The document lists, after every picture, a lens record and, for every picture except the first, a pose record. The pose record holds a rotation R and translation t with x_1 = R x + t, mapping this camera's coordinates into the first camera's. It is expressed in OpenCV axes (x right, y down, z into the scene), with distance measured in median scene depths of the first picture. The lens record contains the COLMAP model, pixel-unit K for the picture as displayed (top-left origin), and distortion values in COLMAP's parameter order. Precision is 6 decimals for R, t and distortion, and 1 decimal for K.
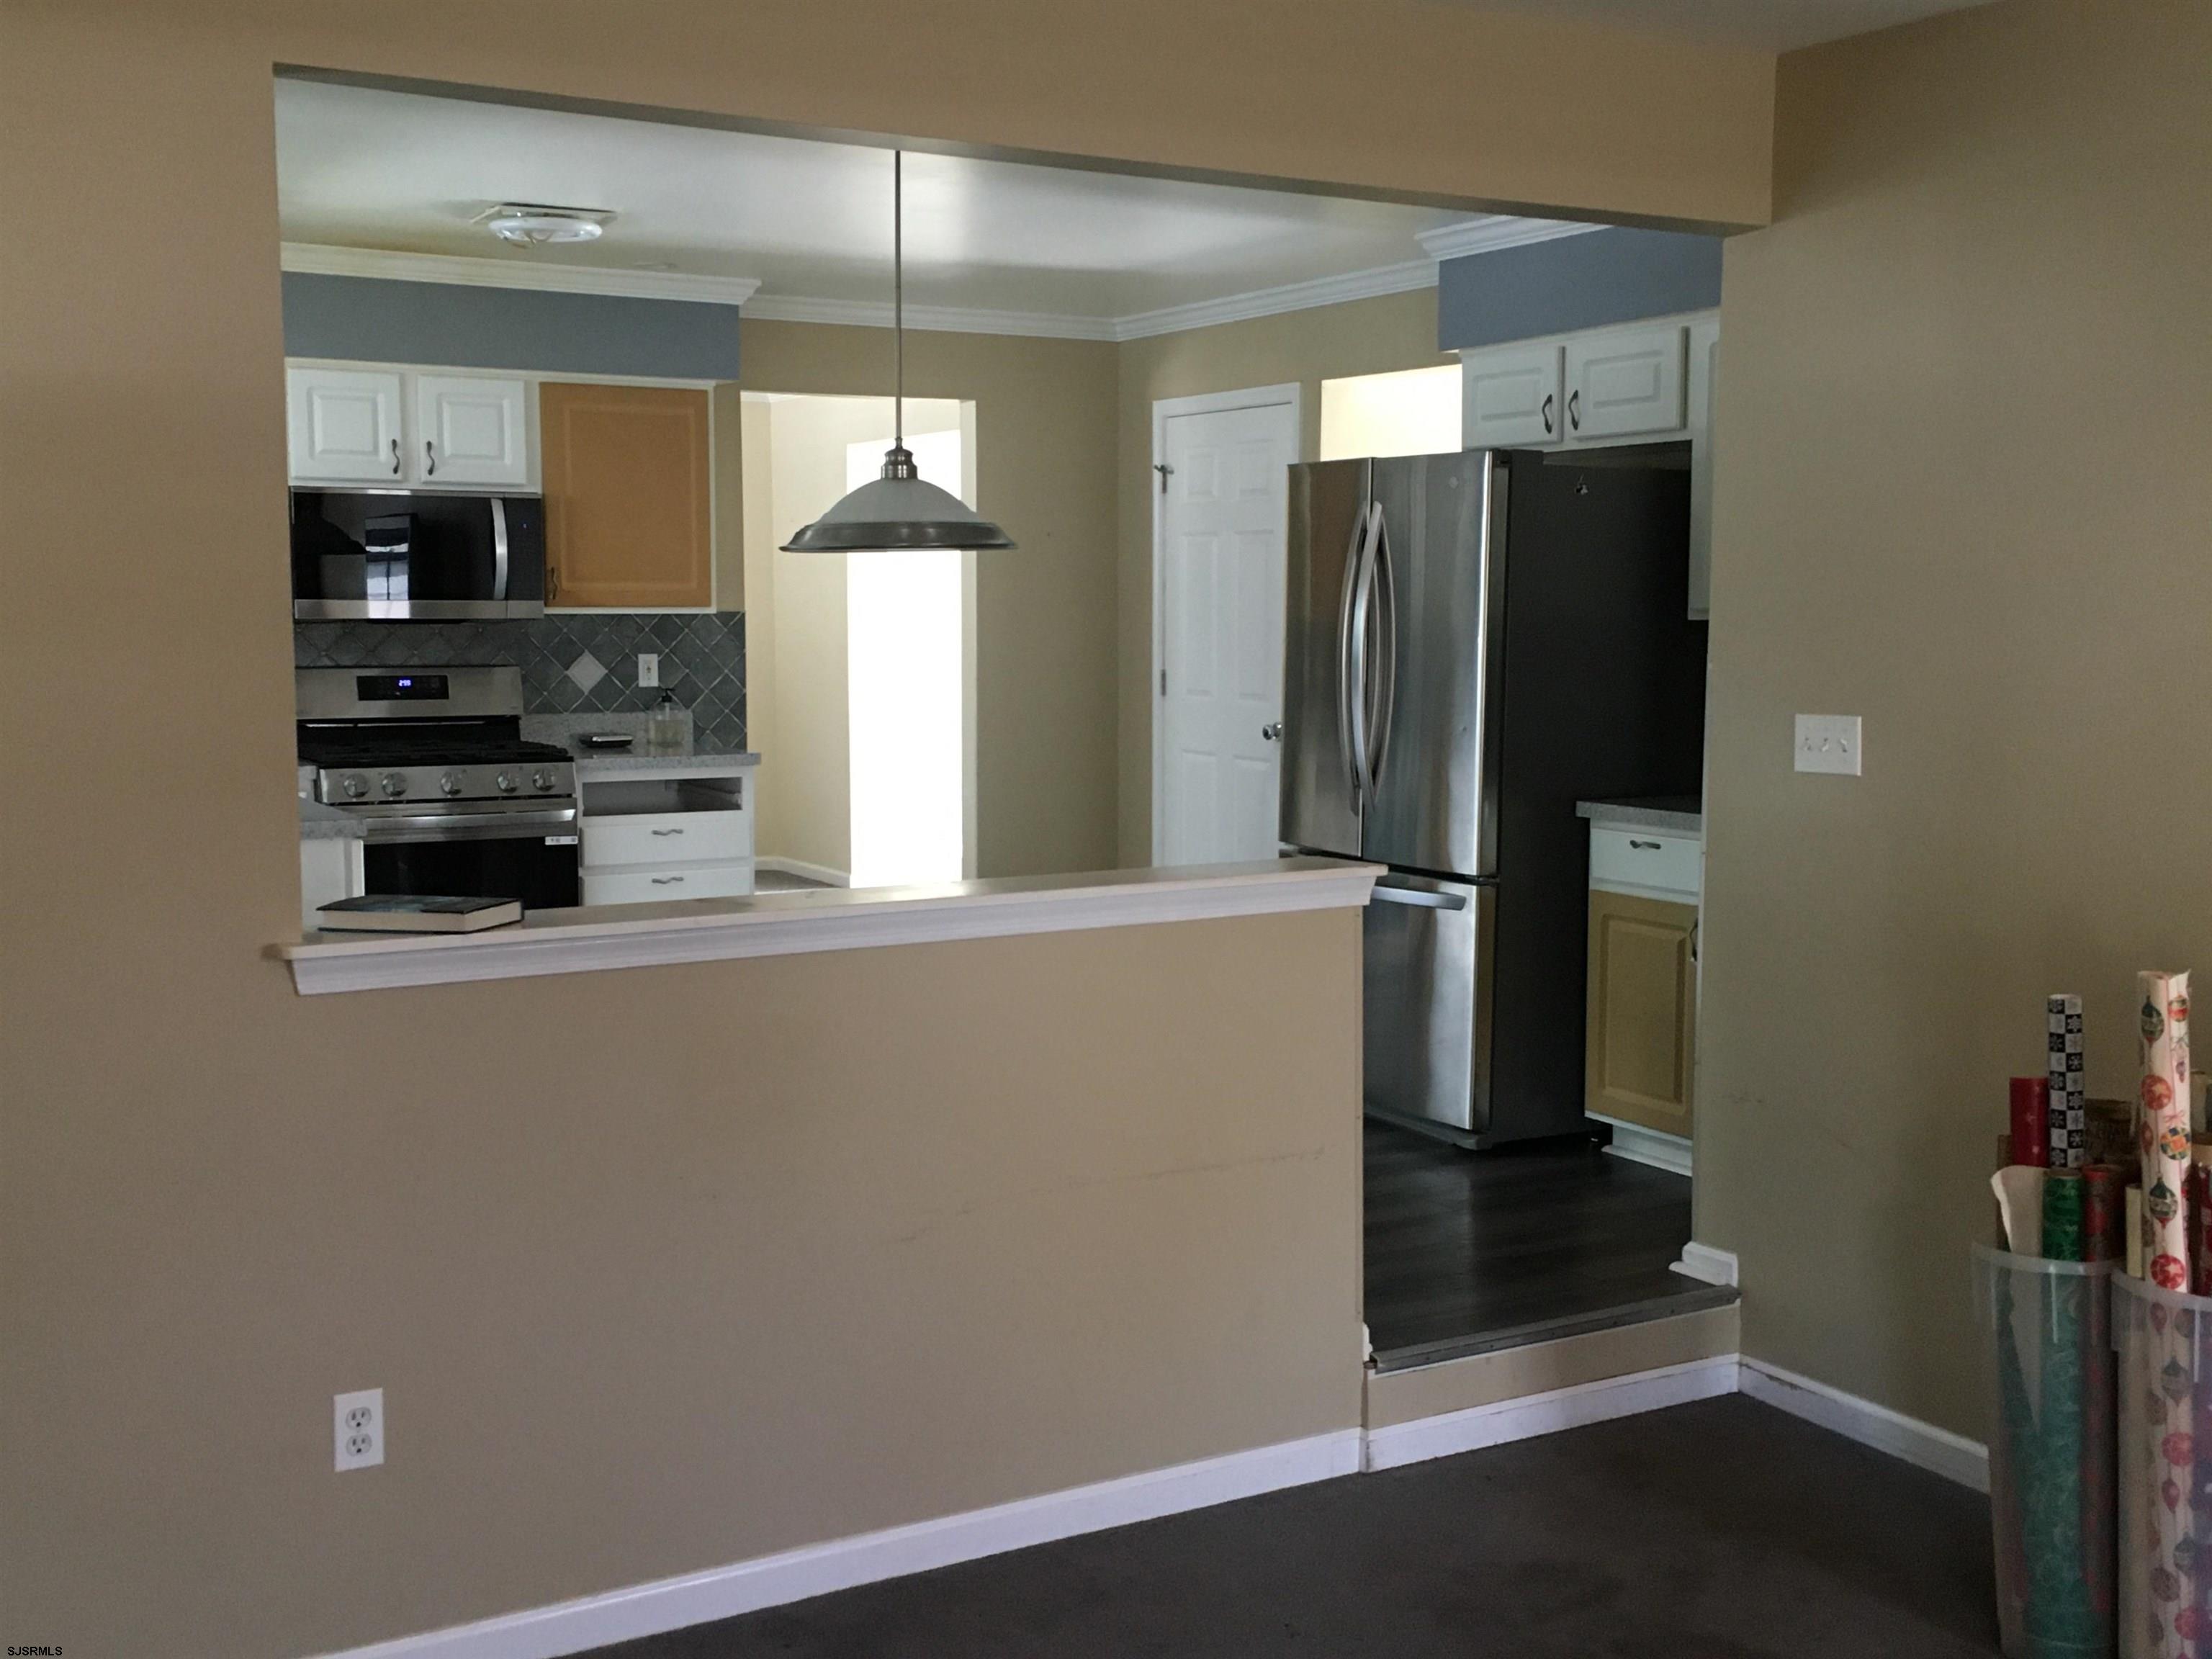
lens RADIAL K [[2359.8, 0, 1106.4], [0, 2359.8, 825.5], [0, 0, 1]] dist [0.047681, 0.000000]
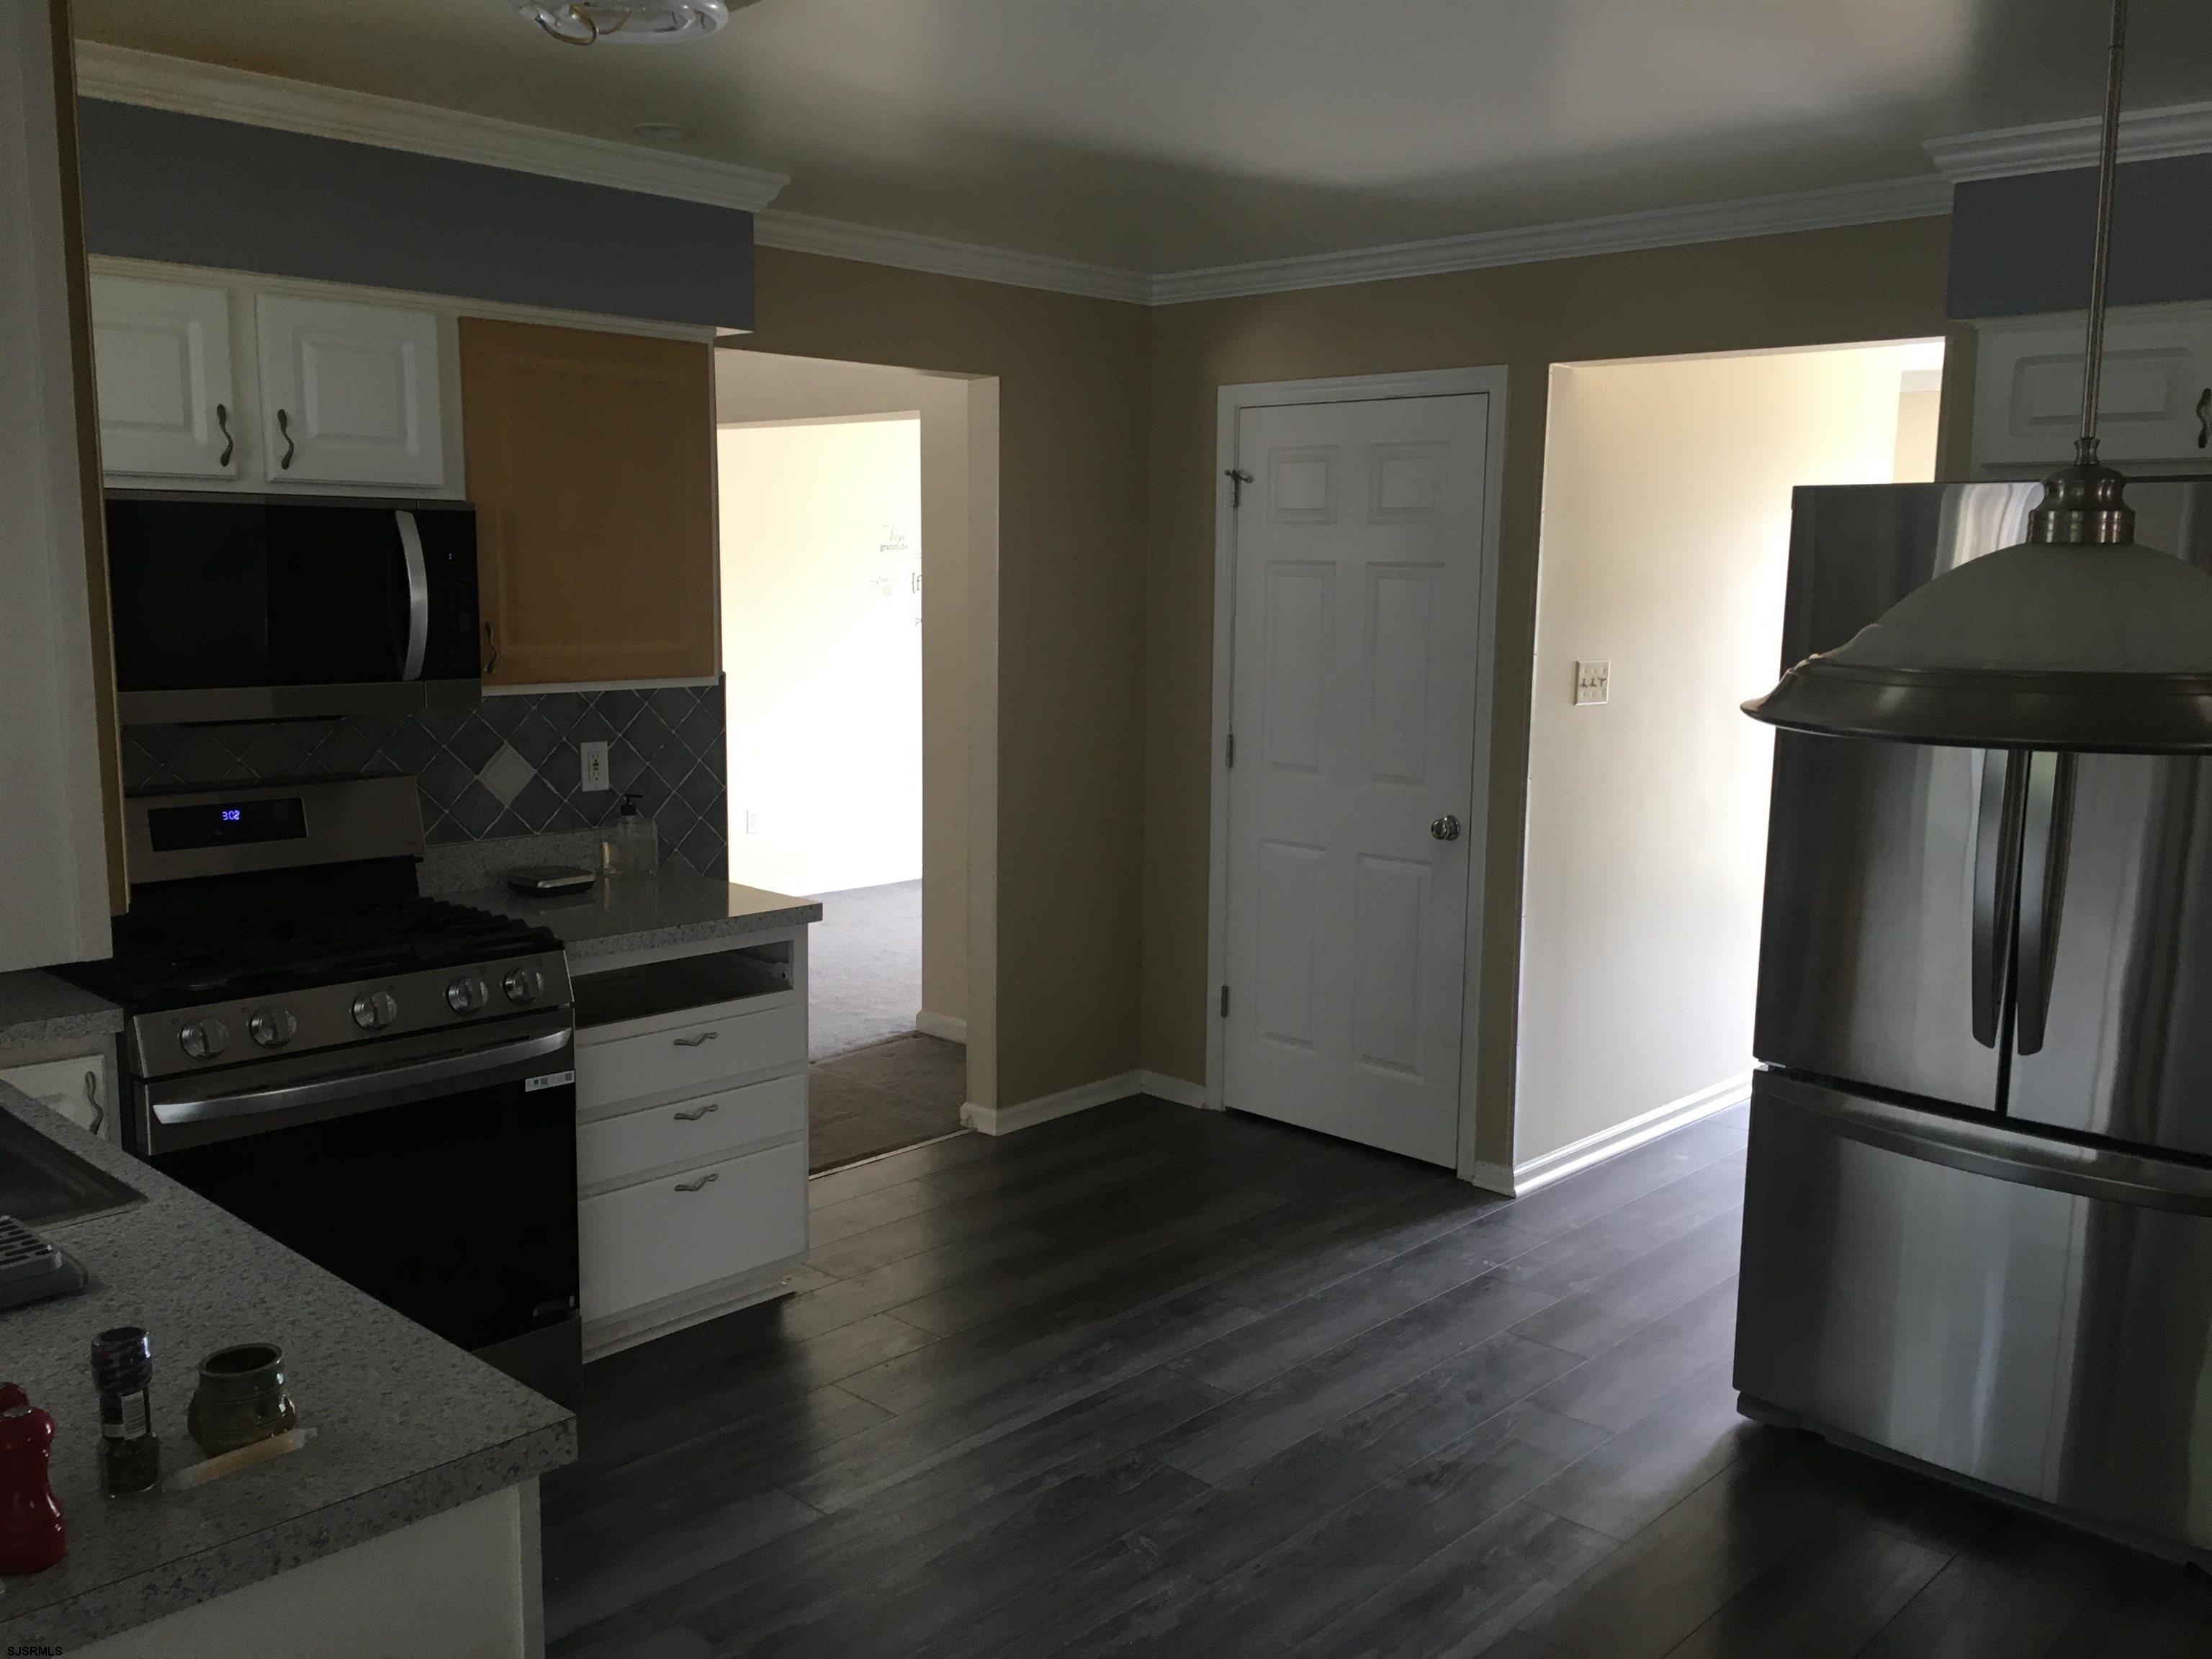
lens RADIAL K [[1878.9, 0, 1108.3], [0, 1878.9, 818.1], [0, 0, 1]] dist [0.075023, -0.085771]
pose [[0.960240, -0.029755, 0.277585, -0.222750], [0.018381, 0.998885, 0.043489, -0.078500], [-0.278570, -0.036658, 0.959716, 0.490929]]
